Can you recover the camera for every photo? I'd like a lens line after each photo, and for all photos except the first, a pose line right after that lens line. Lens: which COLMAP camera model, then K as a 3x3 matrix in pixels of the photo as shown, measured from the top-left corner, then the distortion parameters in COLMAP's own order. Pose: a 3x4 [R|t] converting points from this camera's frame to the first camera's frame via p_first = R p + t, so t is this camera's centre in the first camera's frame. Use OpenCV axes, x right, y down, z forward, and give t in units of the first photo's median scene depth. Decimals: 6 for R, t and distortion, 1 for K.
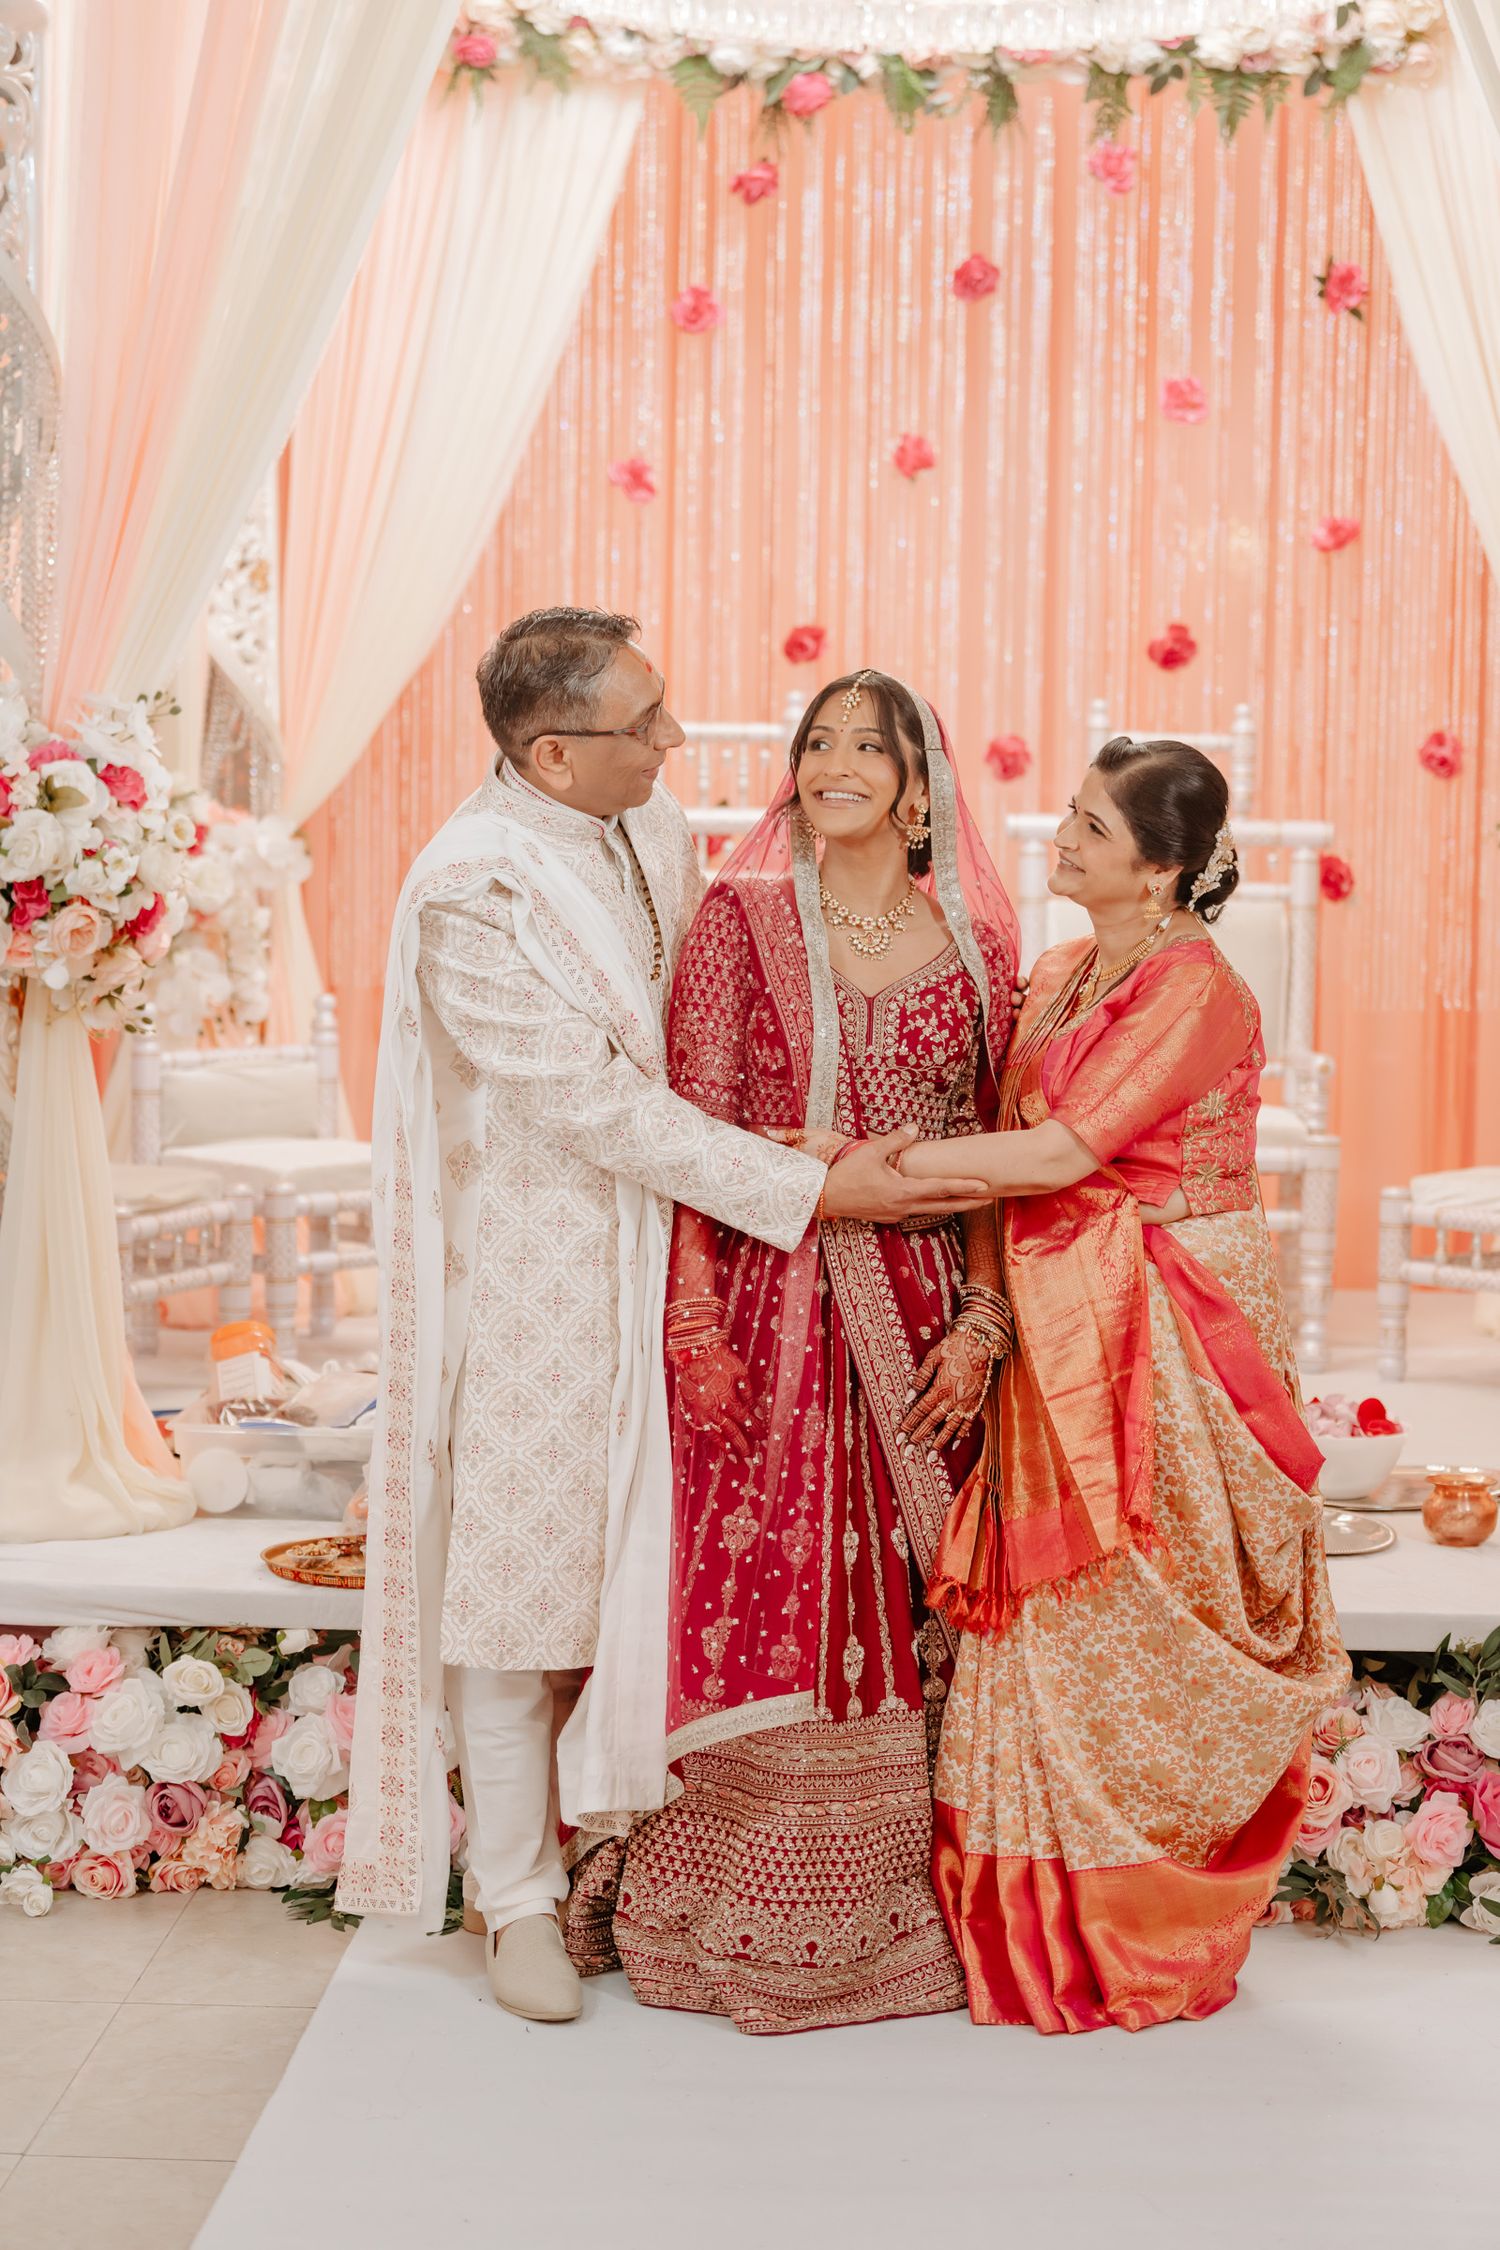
lens RADIAL K [[4619.4, 0, 750.0], [0, 4619.4, 1125.0], [0, 0, 1]] dist [-0.010829, 0.156028]
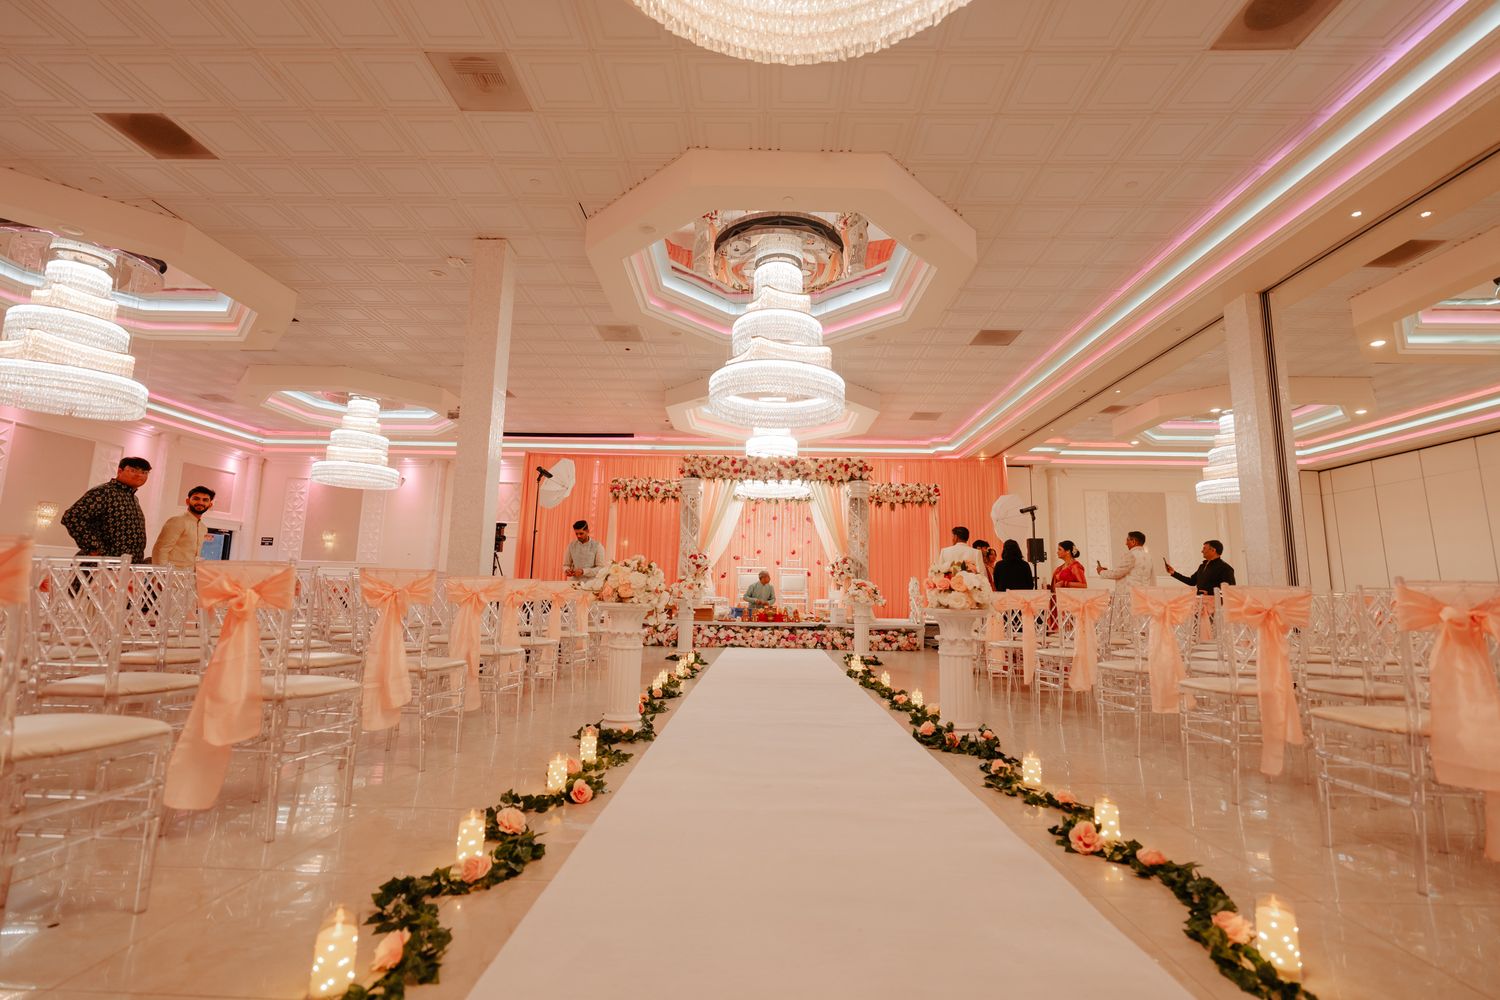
lens RADIAL K [[681.7, 0, 750.0], [0, 681.7, 500.0], [0, 0, 1]] dist [-0.000003, -0.000003]
pose [[0.999827, 0.005815, 0.017649, -0.037513], [-0.001822, 0.975875, -0.218321, 0.124795], [-0.018493, 0.218251, 0.975717, -0.569933]]
